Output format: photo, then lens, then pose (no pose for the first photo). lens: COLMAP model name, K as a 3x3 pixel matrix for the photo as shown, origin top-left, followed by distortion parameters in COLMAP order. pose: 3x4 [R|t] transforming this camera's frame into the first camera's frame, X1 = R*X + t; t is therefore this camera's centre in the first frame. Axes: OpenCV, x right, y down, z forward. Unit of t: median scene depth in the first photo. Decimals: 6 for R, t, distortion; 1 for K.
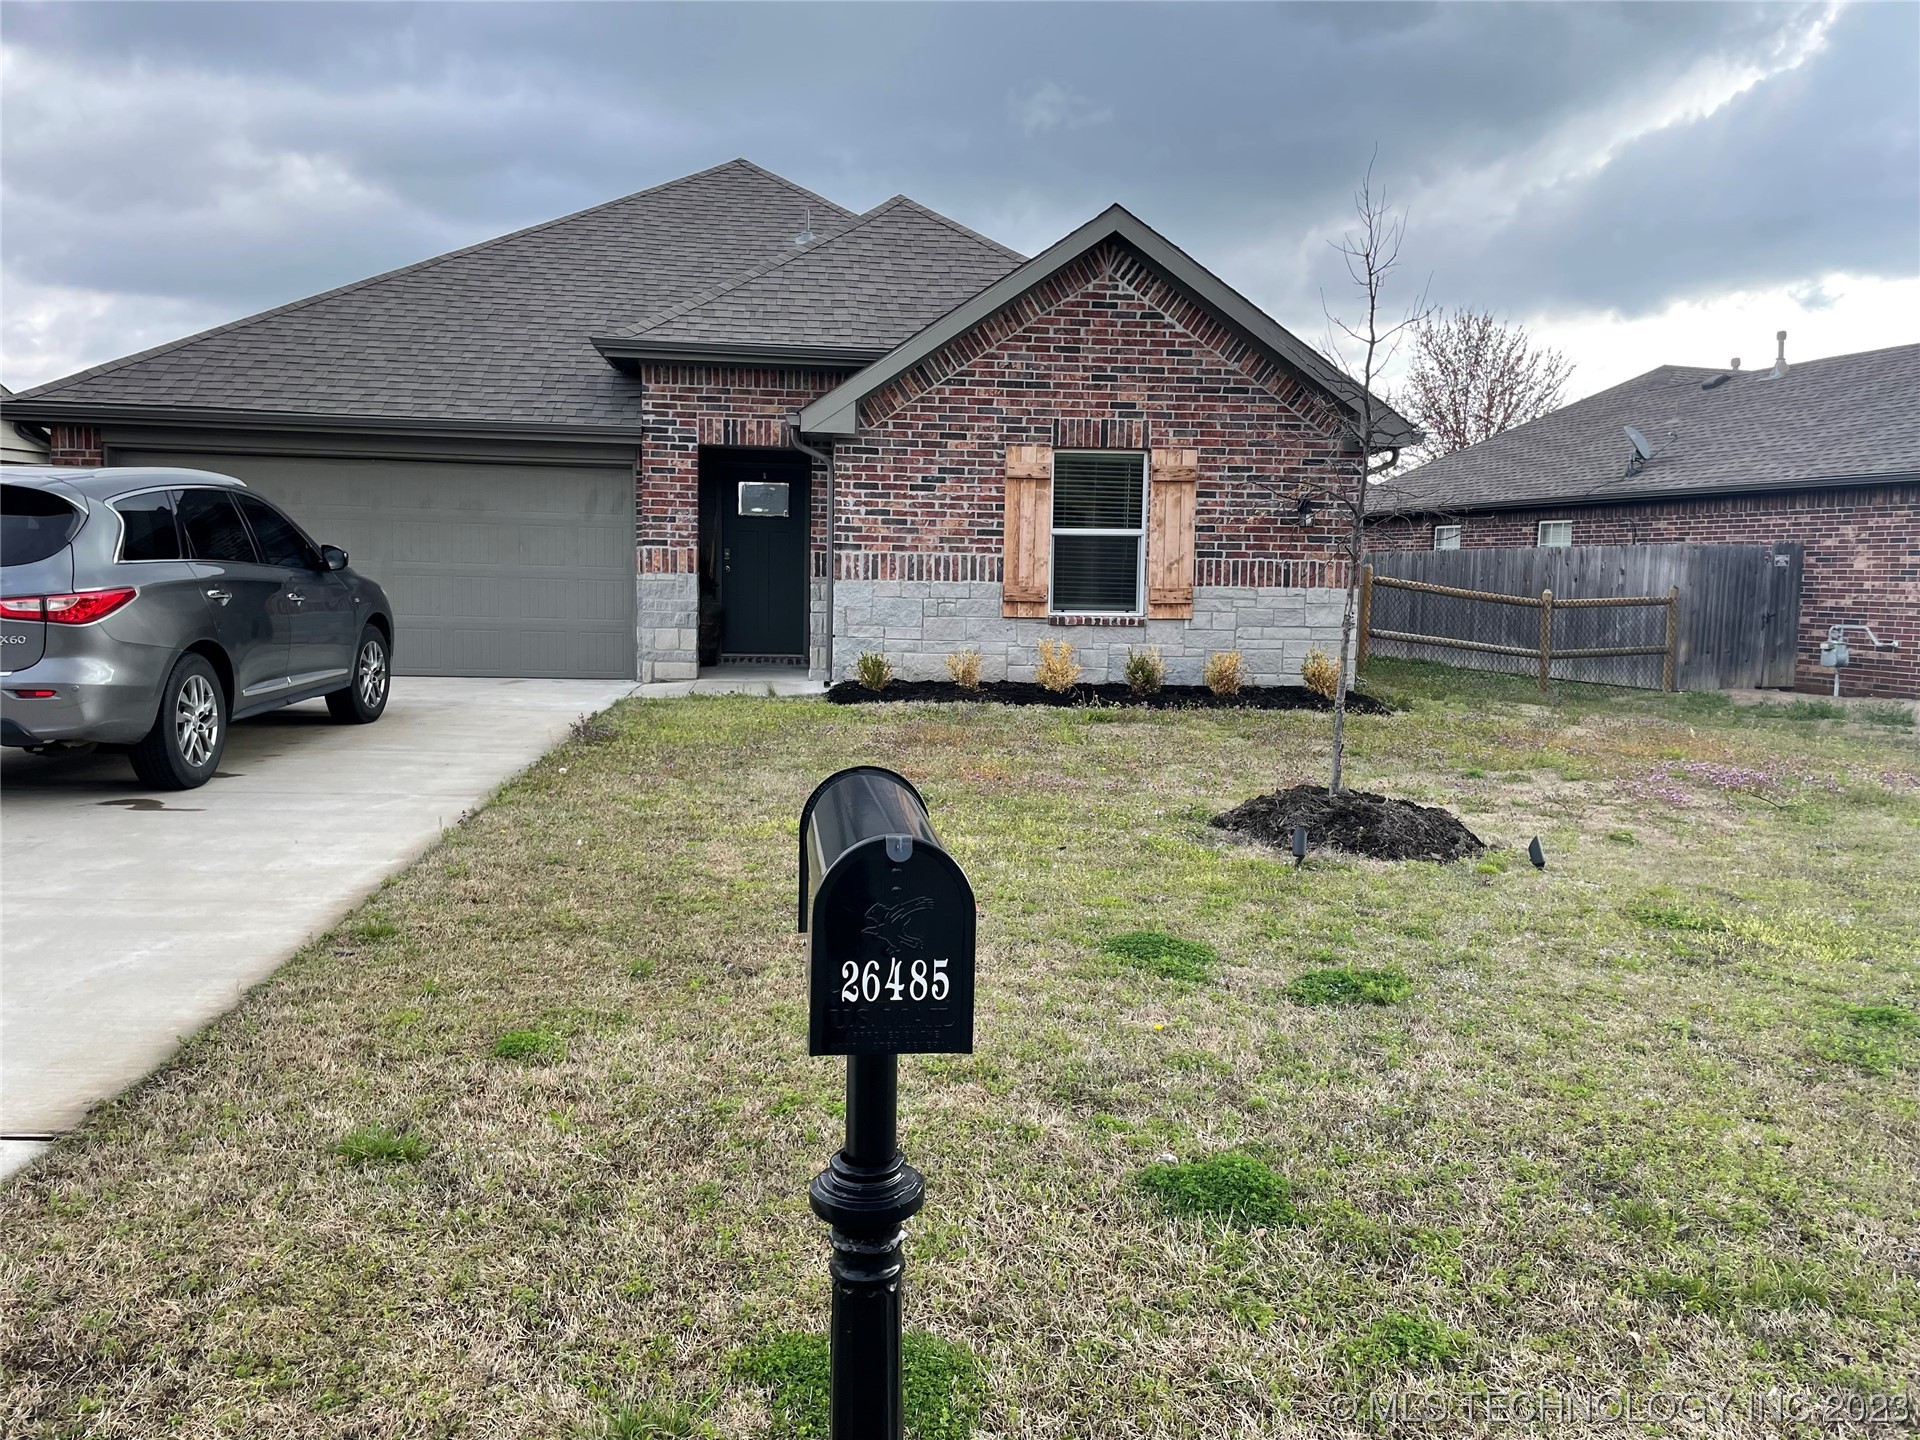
lens RADIAL K [[1498.5, 0, 947.8], [0, 1498.5, 718.8], [0, 0, 1]] dist [0.096758, -0.124593]
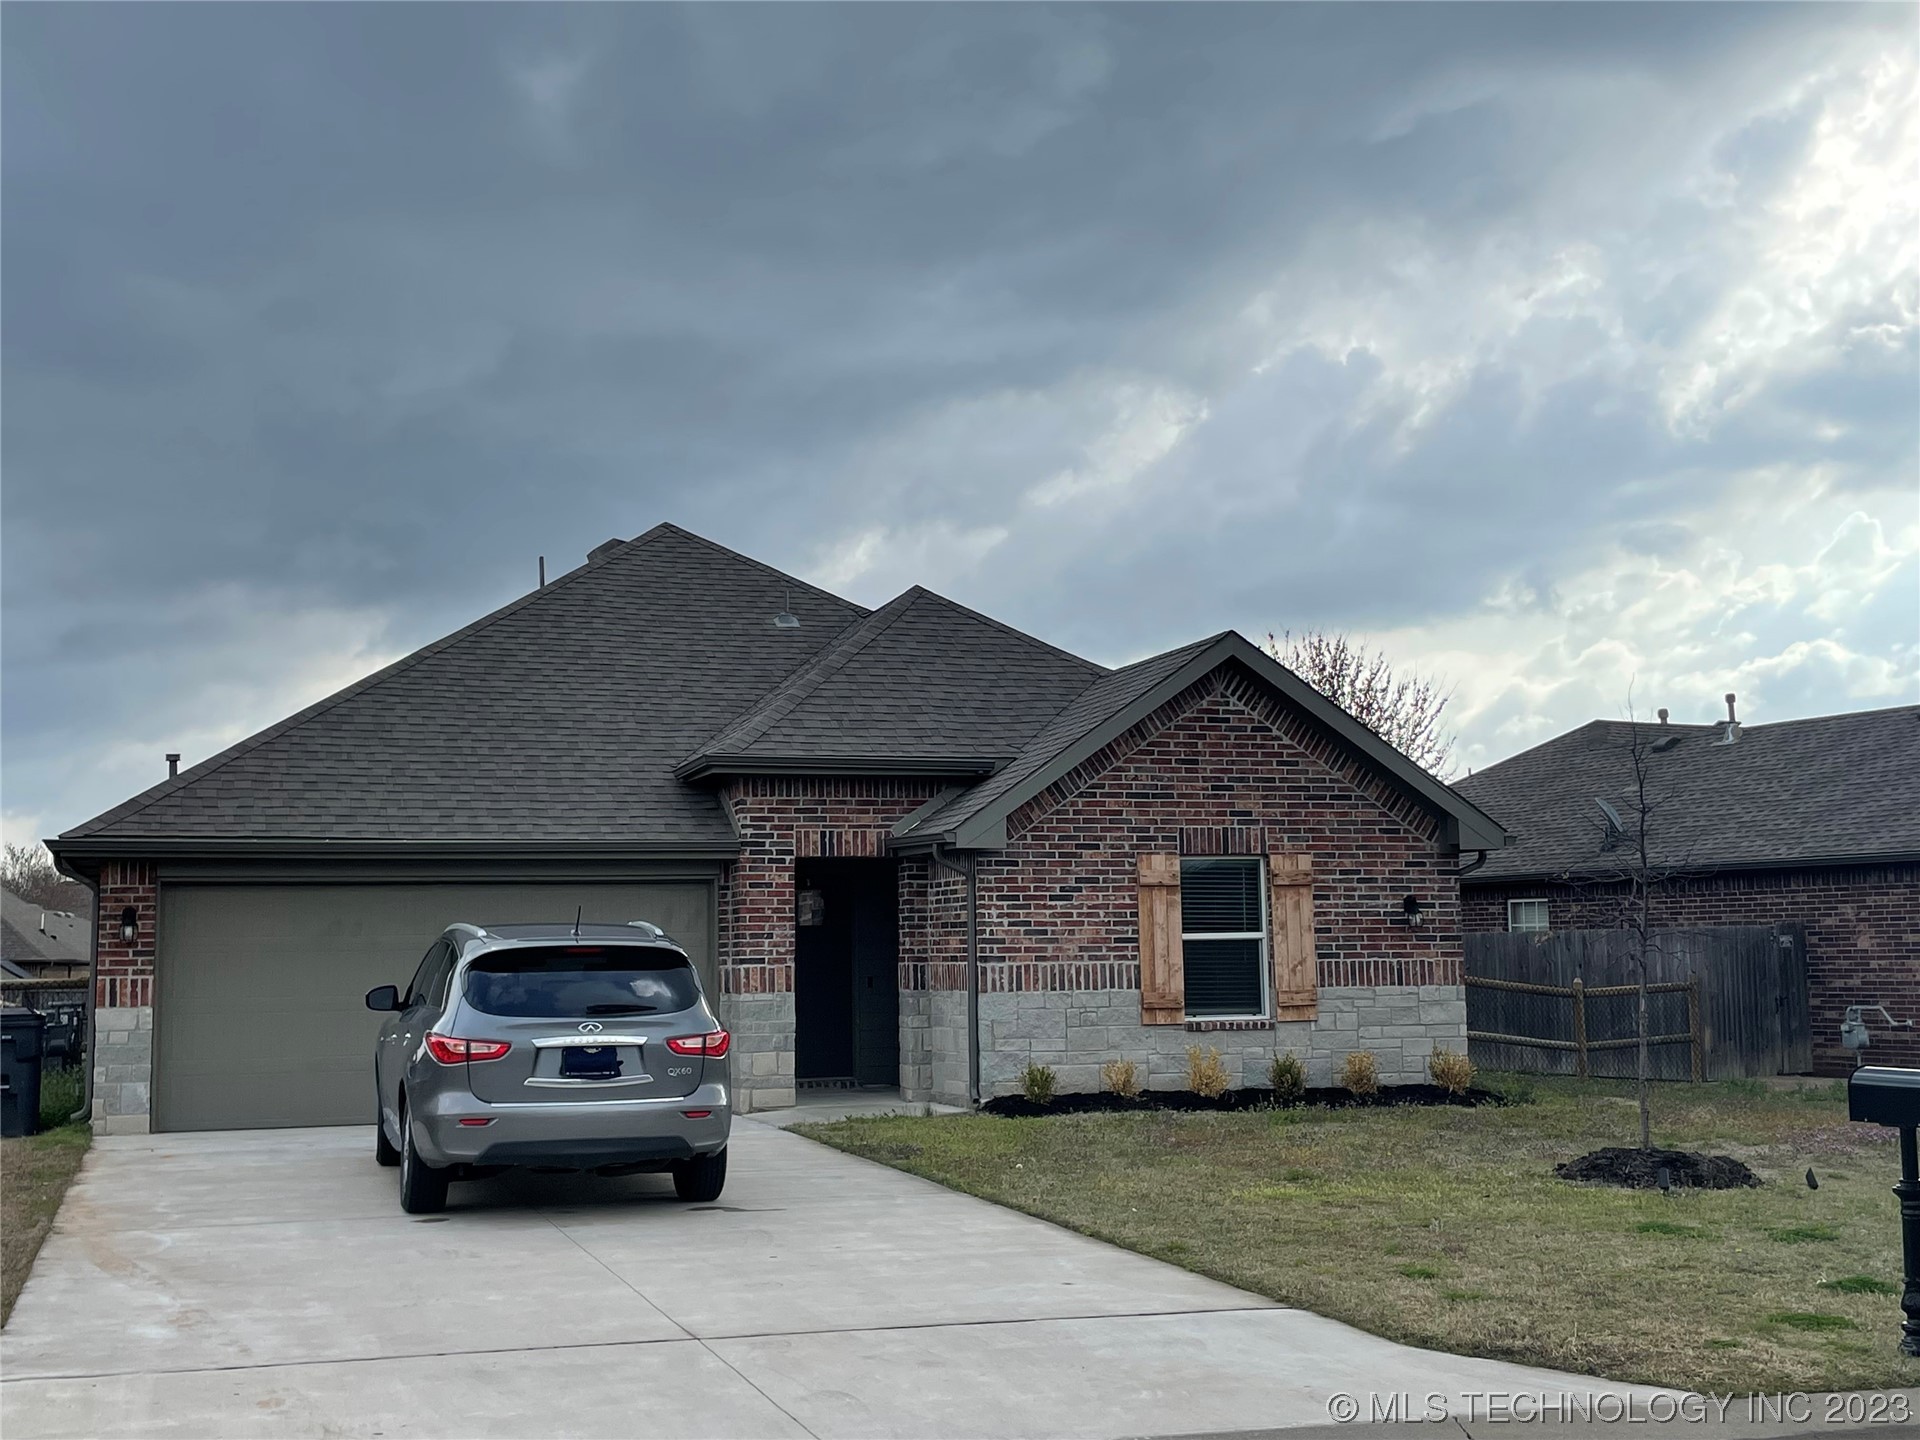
lens RADIAL K [[2275.8, 0, 960.4], [0, 2275.8, 735.9], [0, 0, 1]] dist [0.075717, 0.000000]
pose [[0.976619, -0.012481, 0.214613, -0.387071], [0.053992, 0.980555, -0.188670, 0.022118], [-0.208085, 0.195846, 0.958303, -0.441898]]
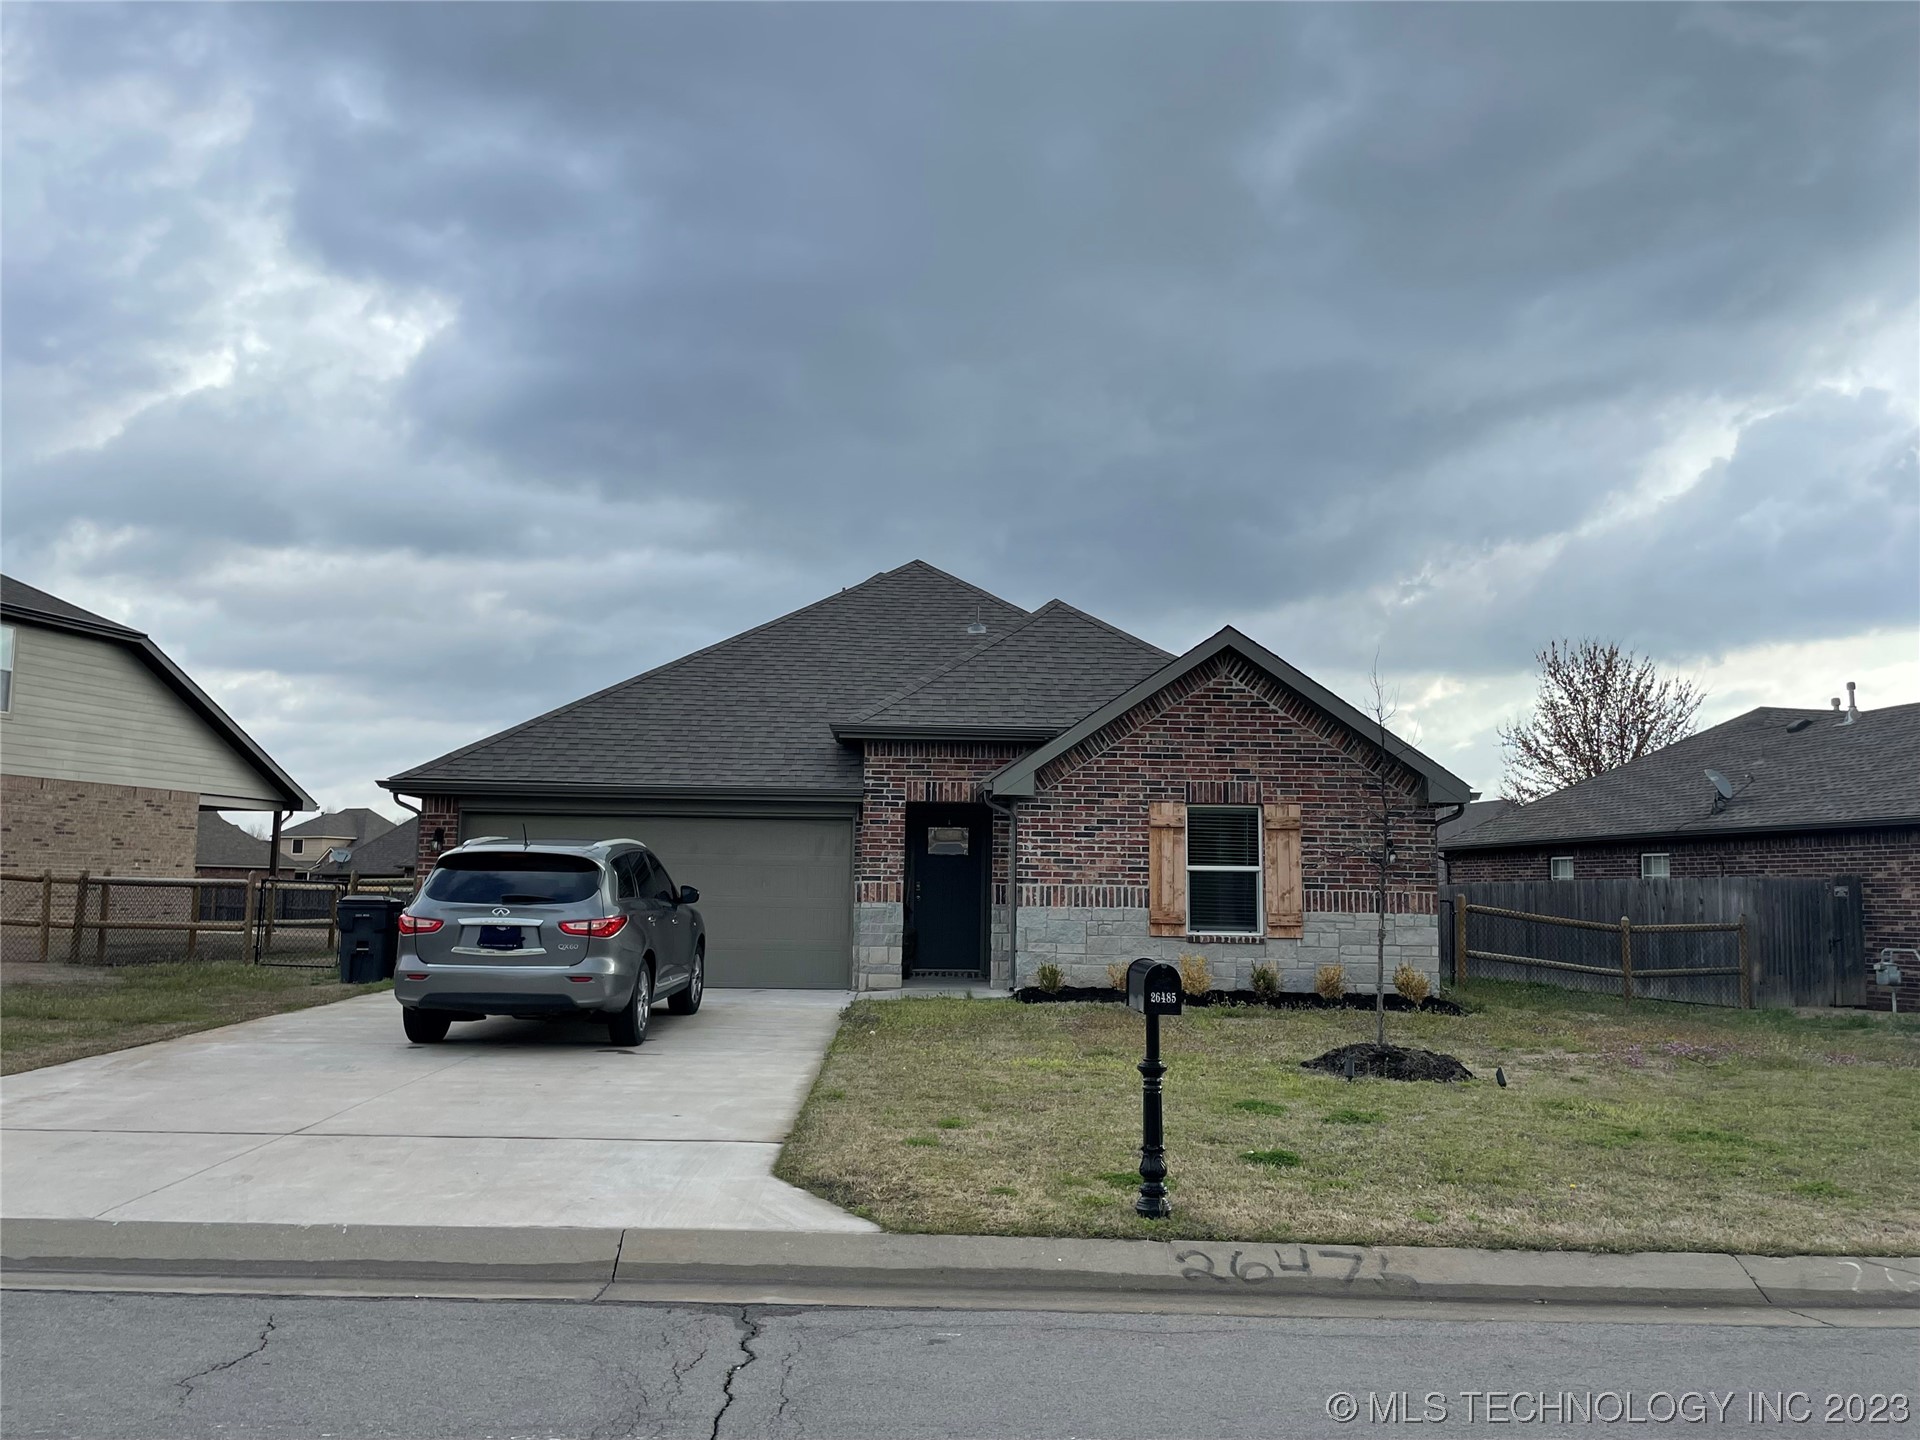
lens RADIAL K [[1659.4, 0, 942.0], [0, 1659.4, 708.6], [0, 0, 1]] dist [0.075197, -0.078444]
pose [[0.997218, -0.012615, -0.073467, -0.031625], [-0.003072, 0.977784, -0.209591, 0.037666], [0.074479, 0.209234, 0.975025, -0.403962]]
